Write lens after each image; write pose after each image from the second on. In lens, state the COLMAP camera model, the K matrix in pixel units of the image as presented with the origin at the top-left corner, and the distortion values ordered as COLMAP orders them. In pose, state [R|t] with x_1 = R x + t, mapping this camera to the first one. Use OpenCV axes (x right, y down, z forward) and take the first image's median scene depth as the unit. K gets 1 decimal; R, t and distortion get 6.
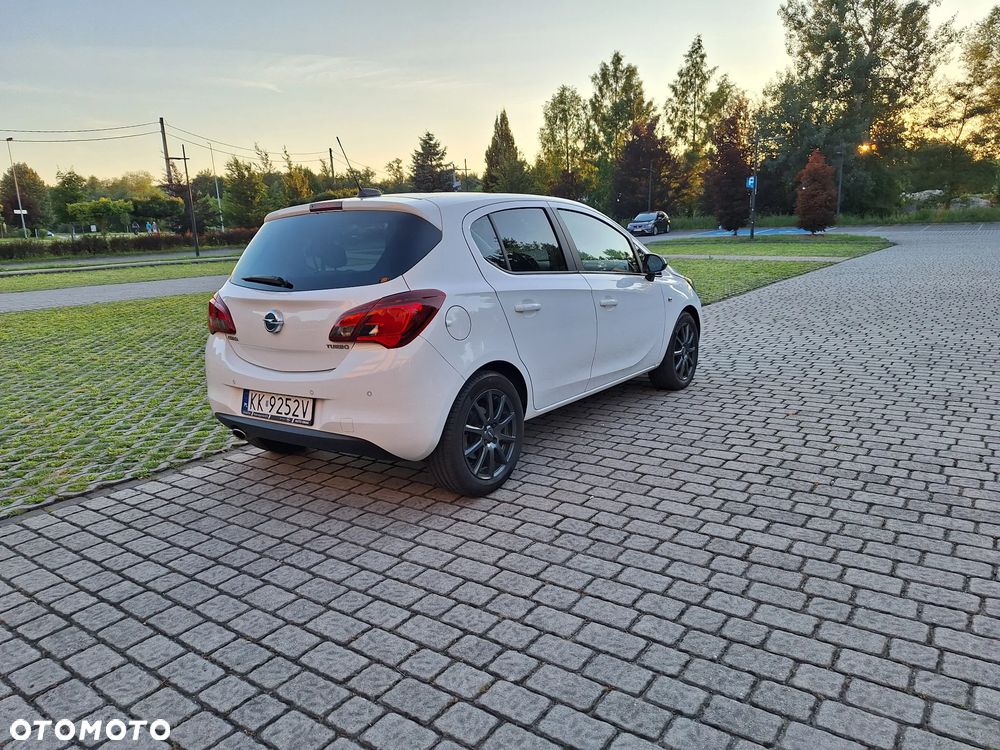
lens RADIAL K [[696.8, 0, 502.9], [0, 696.8, 366.8], [0, 0, 1]] dist [0.067791, -0.071334]
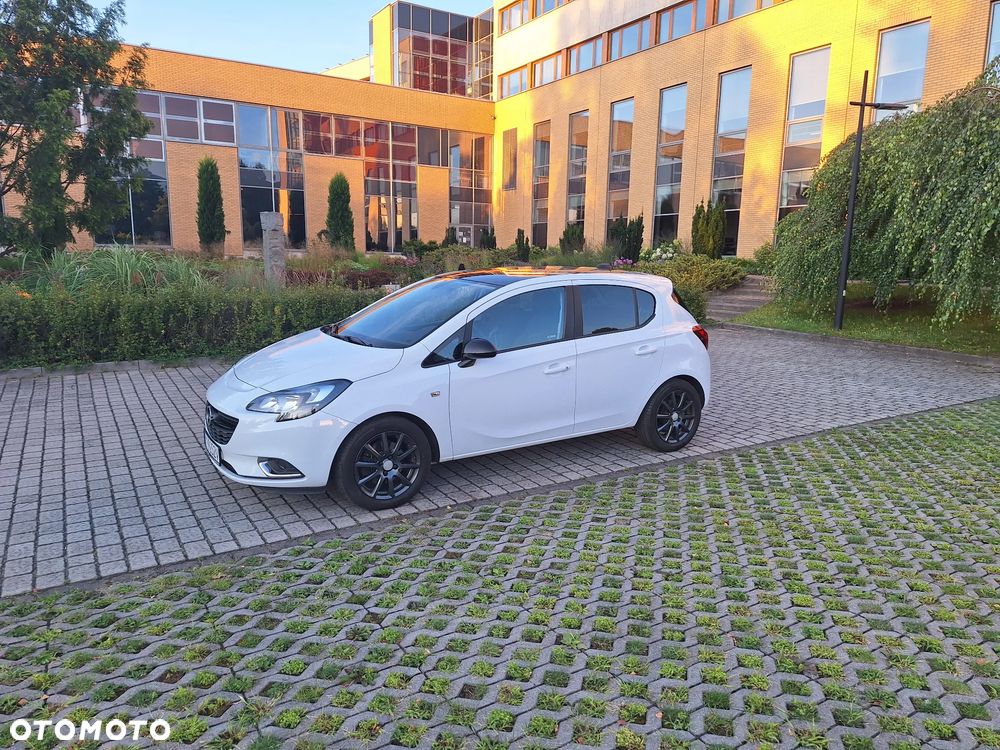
lens RADIAL K [[694.6, 0, 500.0], [0, 694.6, 375.0], [0, 0, 1]] dist [0.077428, -0.086186]
pose [[-0.921508, -0.045618, 0.385671, -0.571929], [0.096576, 0.934963, 0.341345, -0.556484], [-0.376160, 0.351799, -0.857171, 2.437389]]
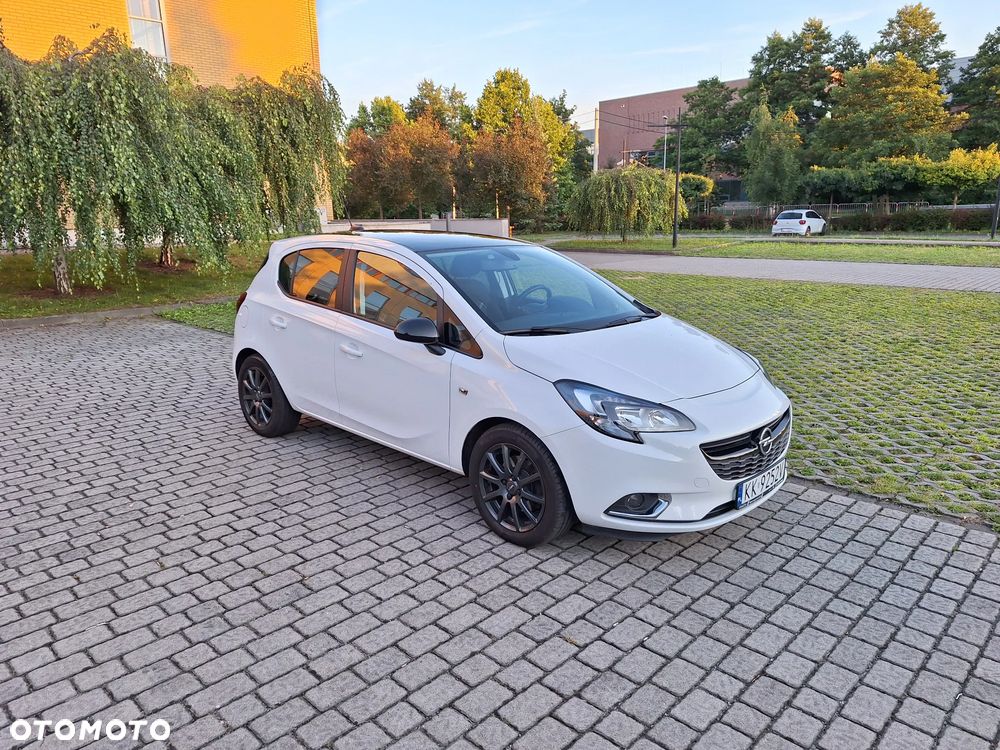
lens RADIAL K [[696.8, 0, 502.9], [0, 696.8, 366.8], [0, 0, 1]] dist [0.067791, -0.071334]
pose [[-0.143672, 0.254825, -0.956254, 1.142628], [-0.176729, 0.944140, 0.278149, -0.409577], [0.973717, 0.208960, -0.090611, 1.400904]]
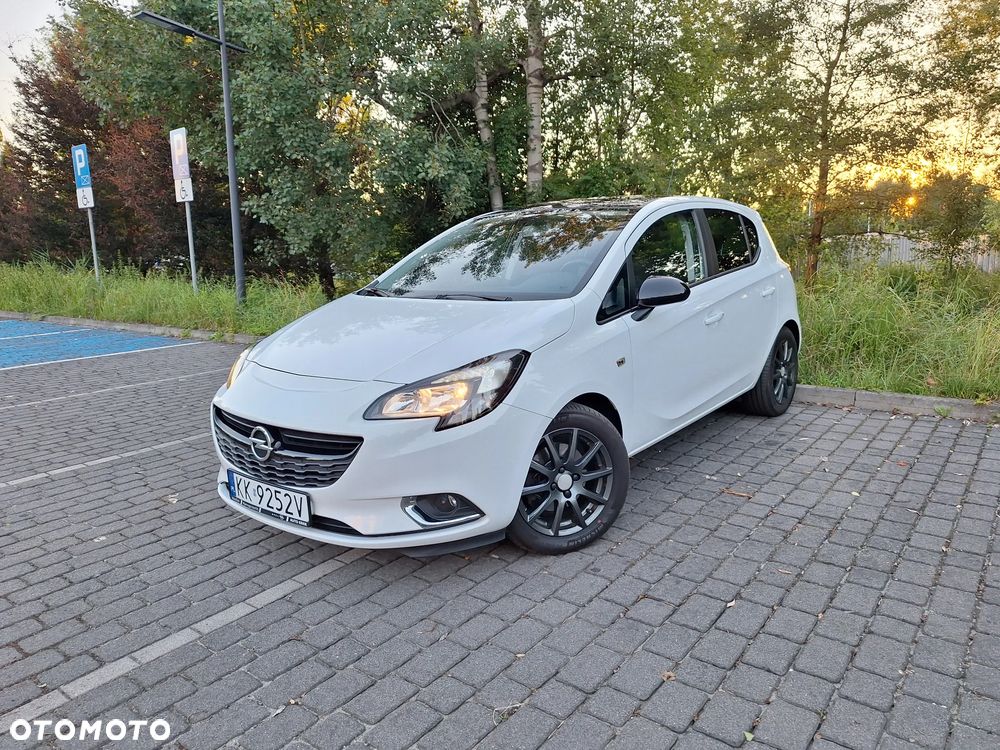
lens RADIAL K [[698.1, 0, 509.2], [0, 698.1, 356.6], [0, 0, 1]] dist [0.073801, -0.080266]
pose [[-0.996222, 0.069110, 0.052592, 0.036532], [0.083194, 0.933203, 0.349586, -0.435840], [-0.024919, 0.352641, -0.935427, 2.238673]]
